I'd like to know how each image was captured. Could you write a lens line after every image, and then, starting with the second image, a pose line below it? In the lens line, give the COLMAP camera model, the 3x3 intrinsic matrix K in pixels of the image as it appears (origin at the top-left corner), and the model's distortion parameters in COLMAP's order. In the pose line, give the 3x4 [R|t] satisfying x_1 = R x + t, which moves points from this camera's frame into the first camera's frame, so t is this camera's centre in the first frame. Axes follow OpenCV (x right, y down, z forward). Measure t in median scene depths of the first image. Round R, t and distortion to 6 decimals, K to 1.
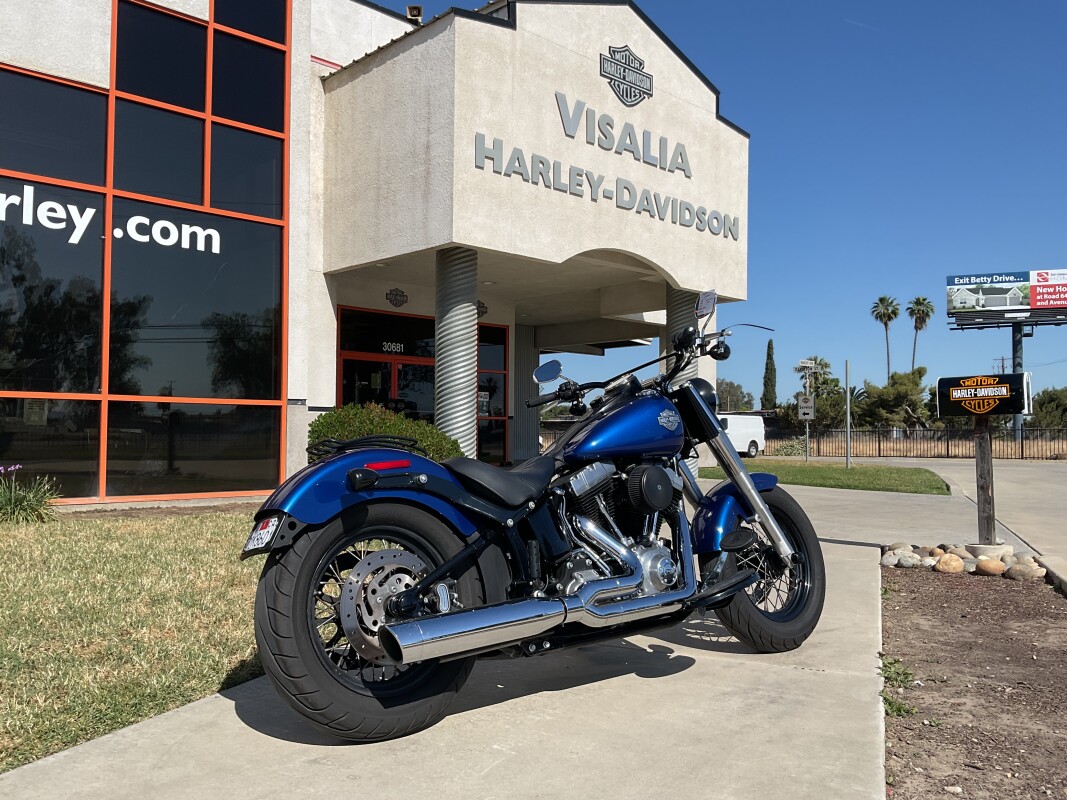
lens RADIAL K [[905.6, 0, 533.5], [0, 905.6, 400.0], [0, 0, 1]] dist [-0.054923, 0.011538]
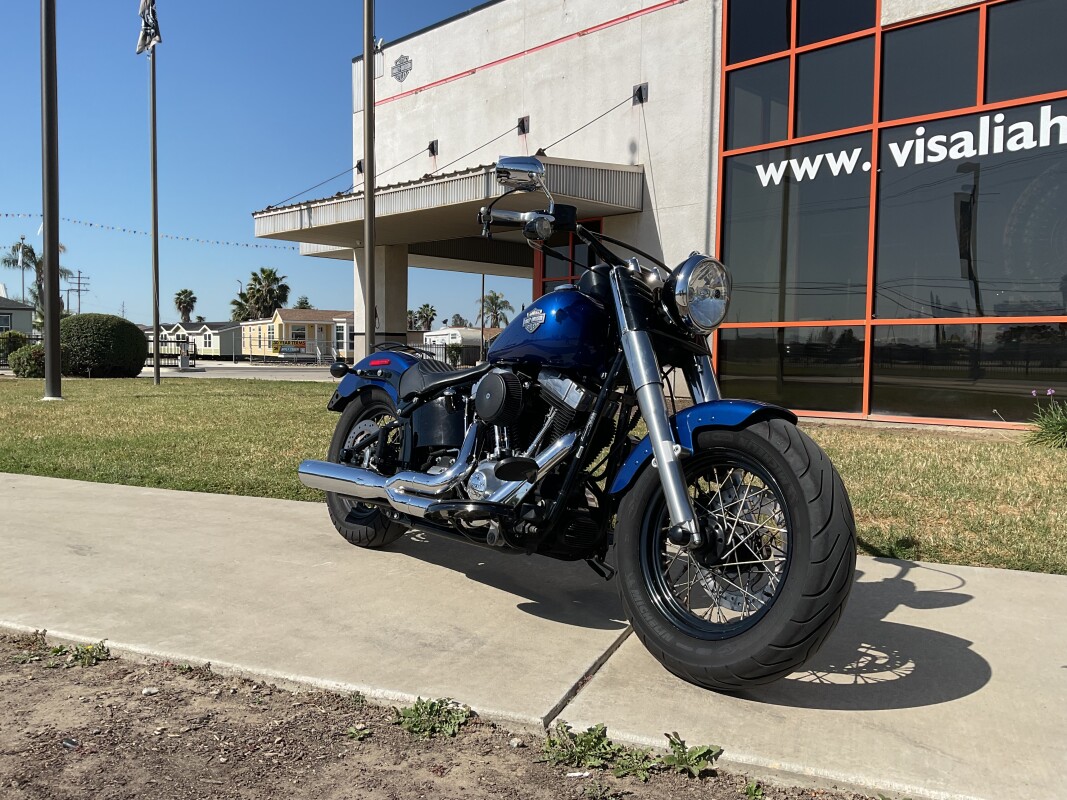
lens RADIAL K [[879.2, 0, 533.5], [0, 879.2, 400.0], [0, 0, 1]] dist [0.080968, -0.101449]
pose [[0.006549, 0.050971, -0.998679, 1.125037], [0.022461, 0.998441, 0.051106, 0.051466], [0.999726, -0.022767, 0.005394, 1.101358]]
